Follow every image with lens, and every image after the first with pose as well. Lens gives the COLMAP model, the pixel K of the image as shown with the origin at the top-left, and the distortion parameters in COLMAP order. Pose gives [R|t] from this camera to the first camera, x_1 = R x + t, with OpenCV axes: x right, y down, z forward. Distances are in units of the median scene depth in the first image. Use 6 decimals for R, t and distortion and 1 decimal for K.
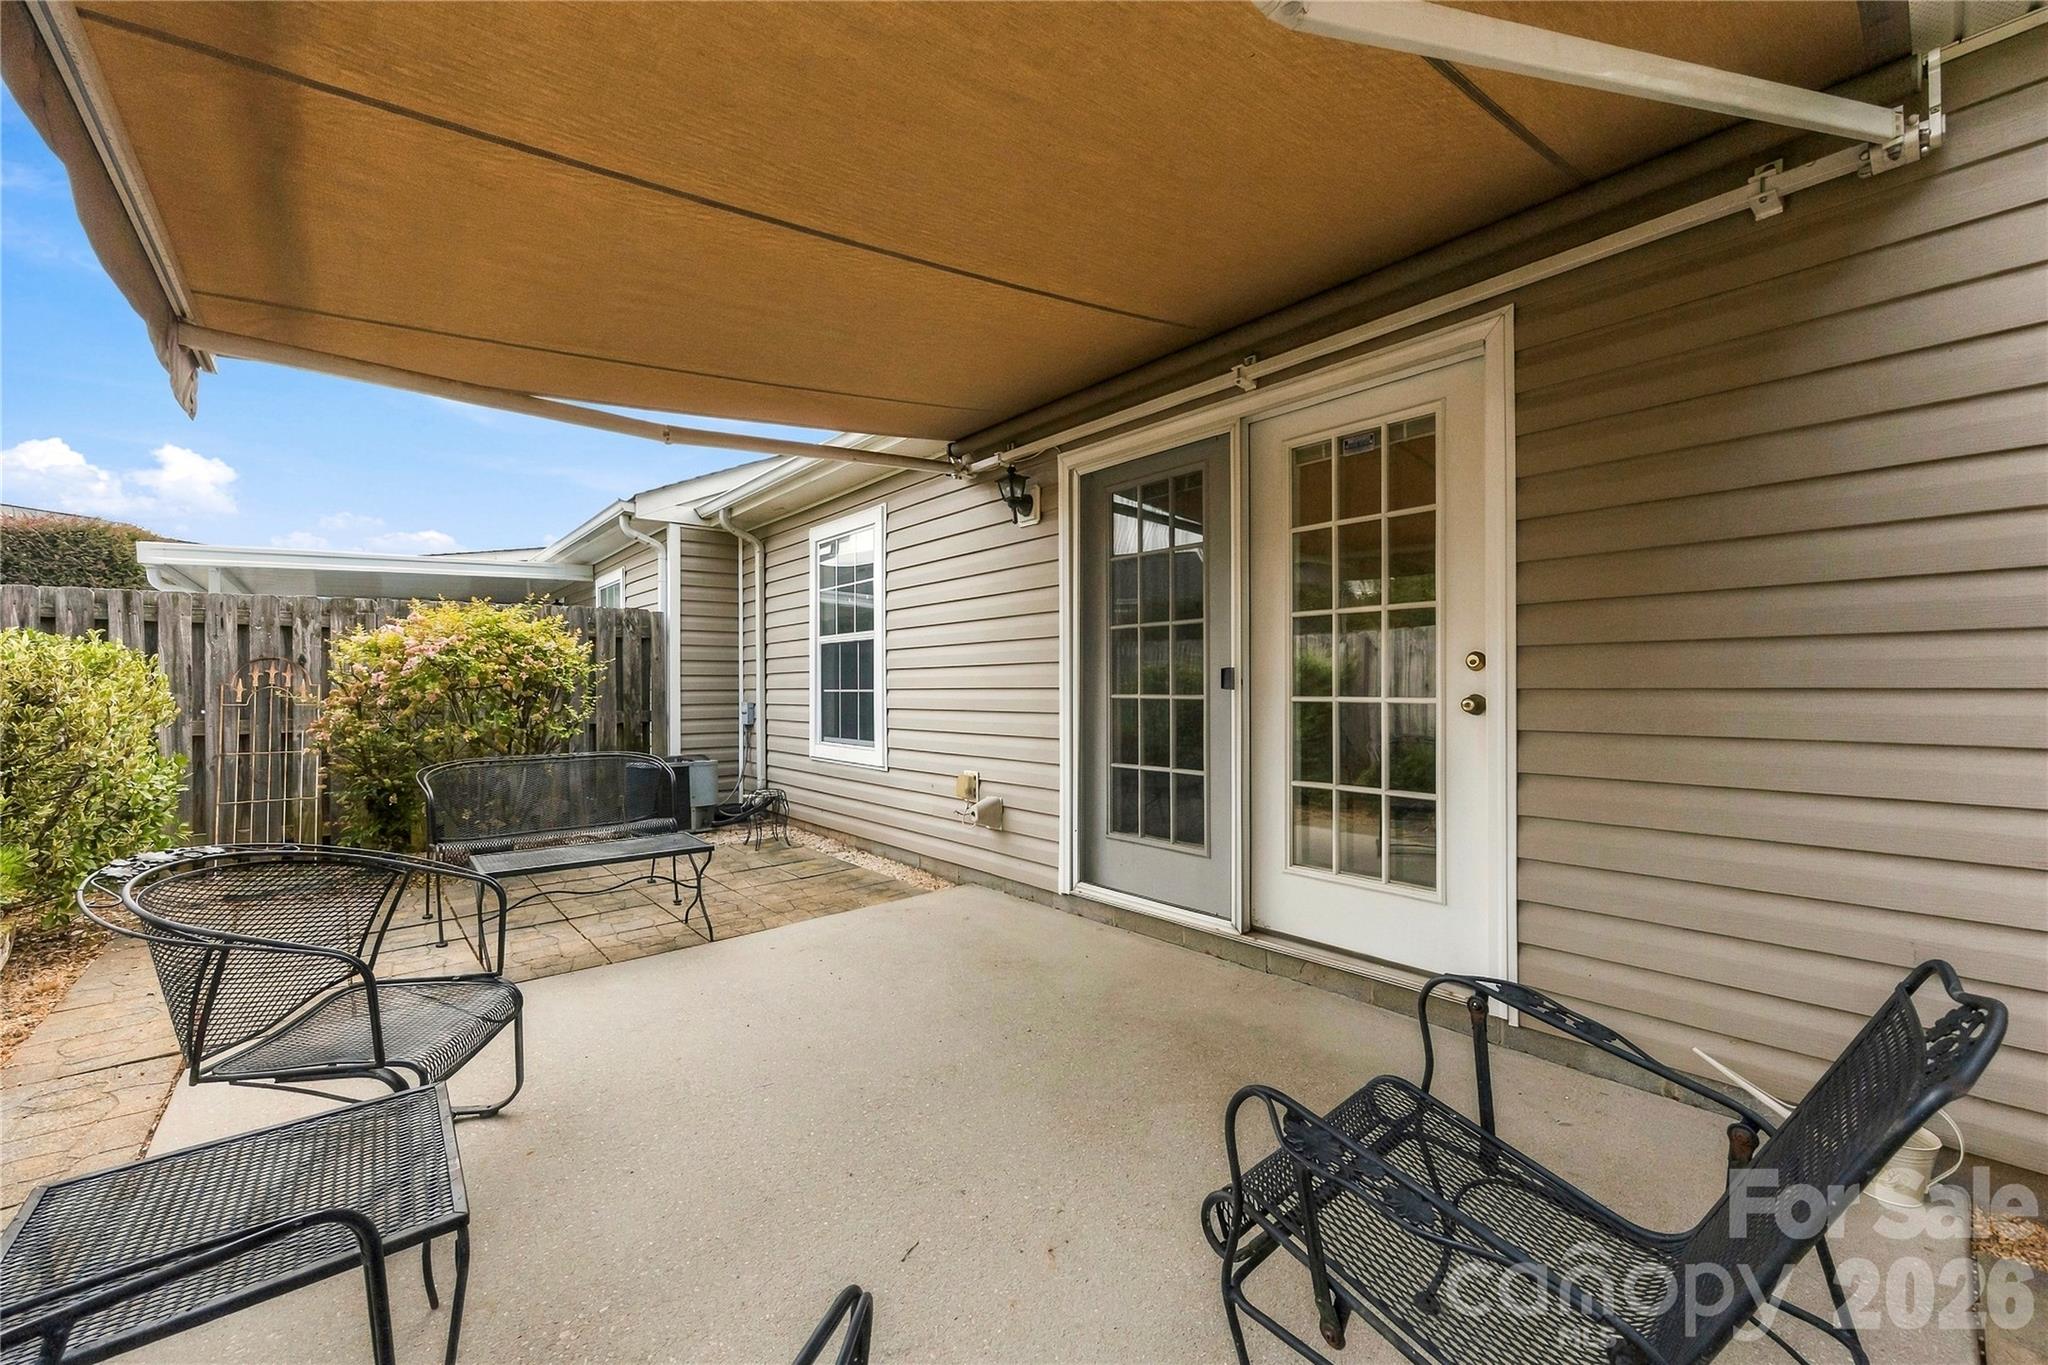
lens RADIAL K [[806.6, 0, 1010.8], [0, 806.6, 683.1], [0, 0, 1]] dist [-0.002723, 0.000049]
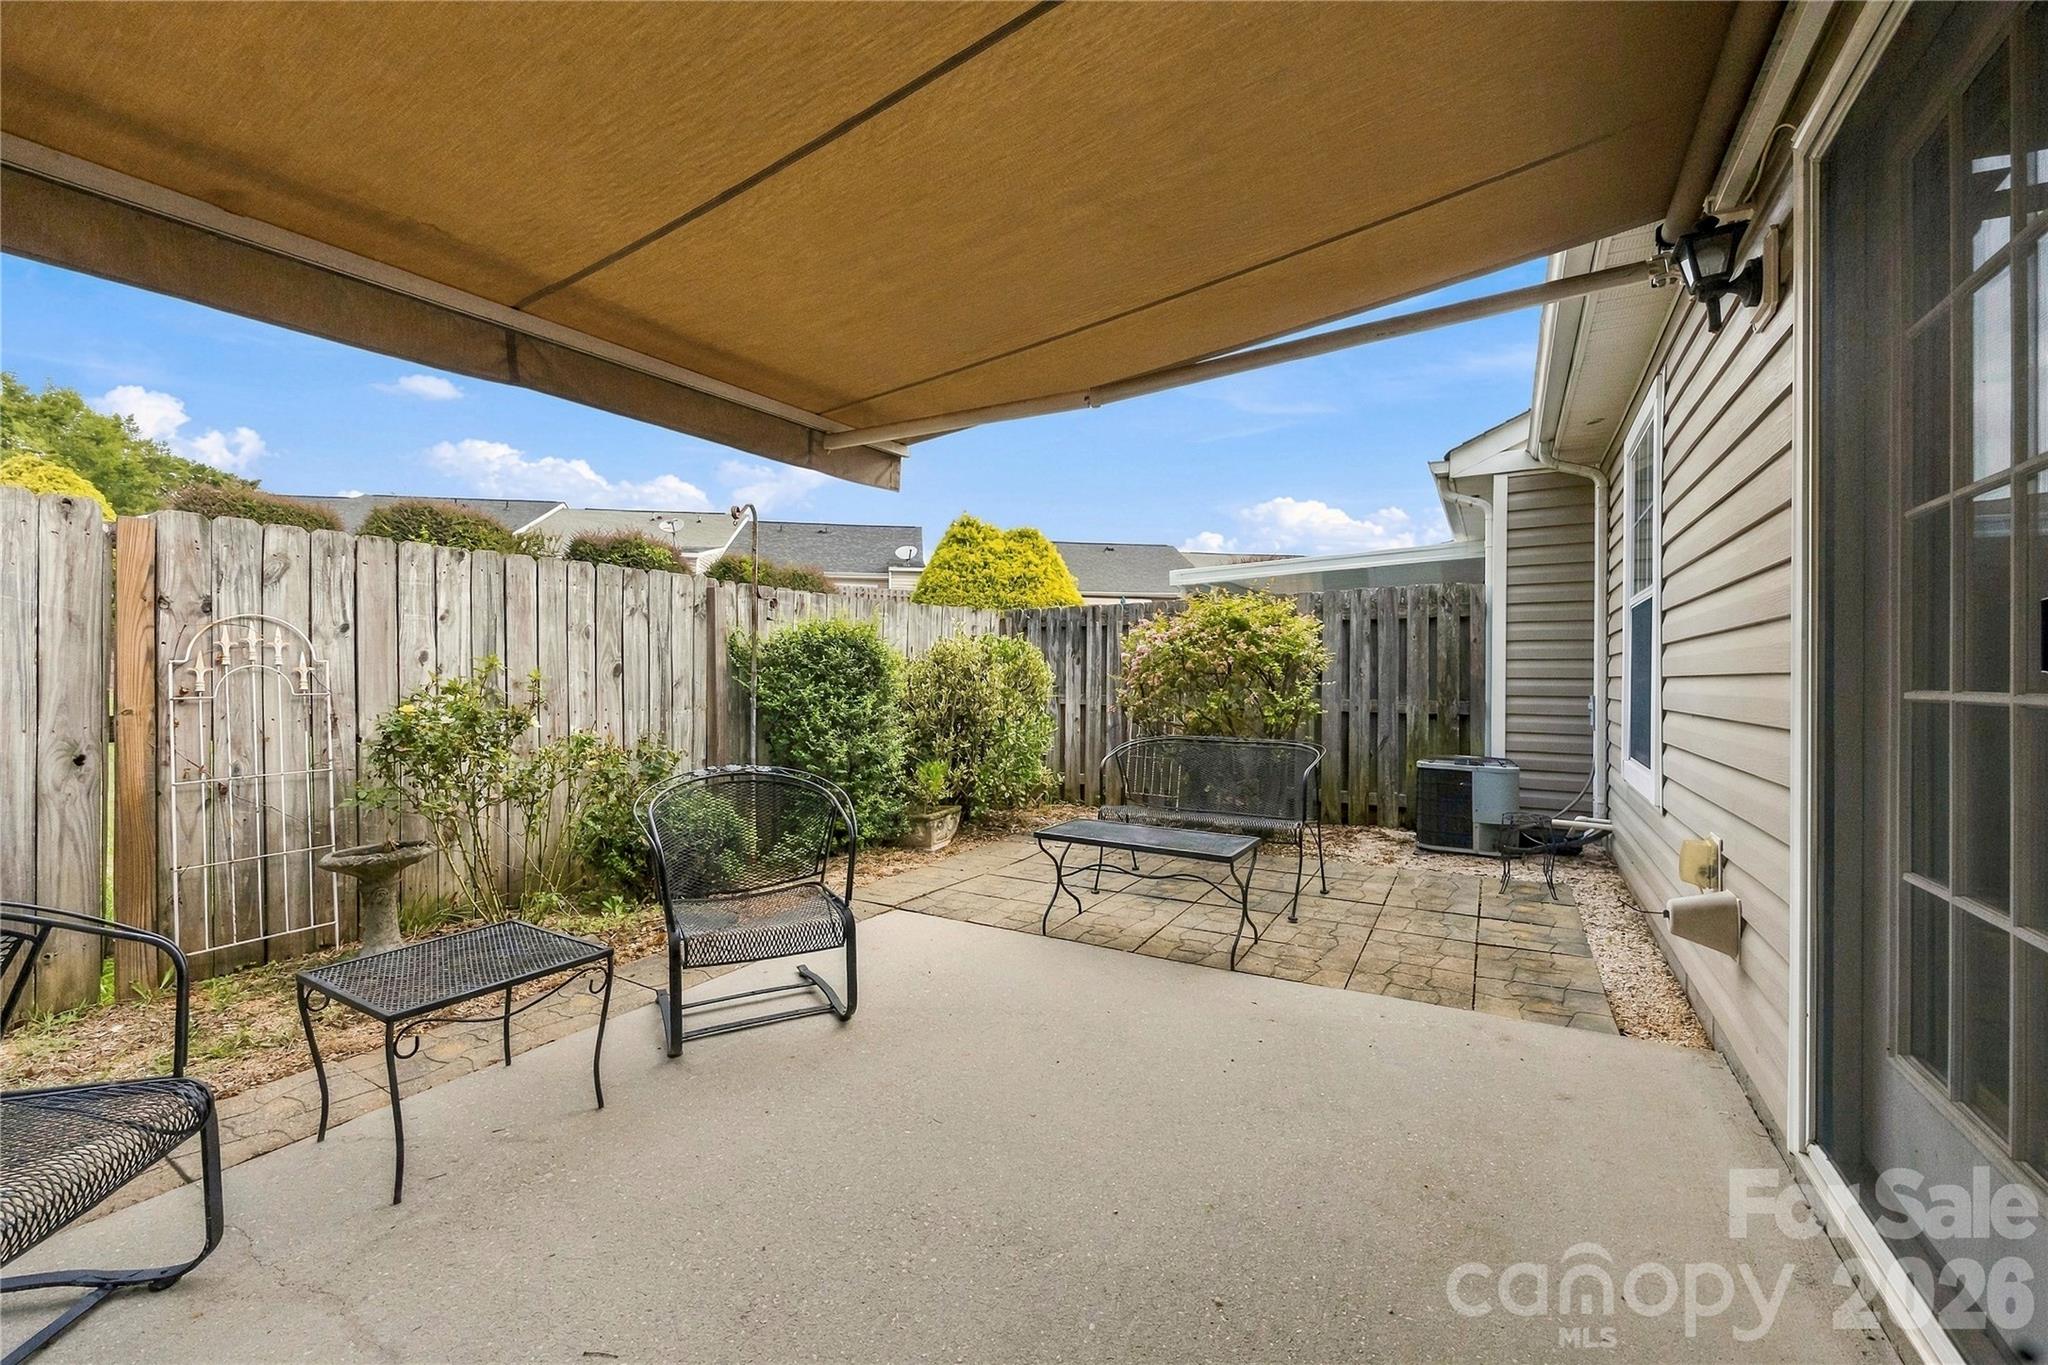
lens RADIAL K [[806.6, 0, 1023.6], [0, 806.6, 664.7], [0, 0, 1]] dist [-0.002723, 0.000049]
pose [[0.339143, -0.005457, -0.940719, 0.337296], [-0.003730, 0.999968, -0.007145, 0.005988], [0.940728, 0.005933, 0.339111, 0.481203]]
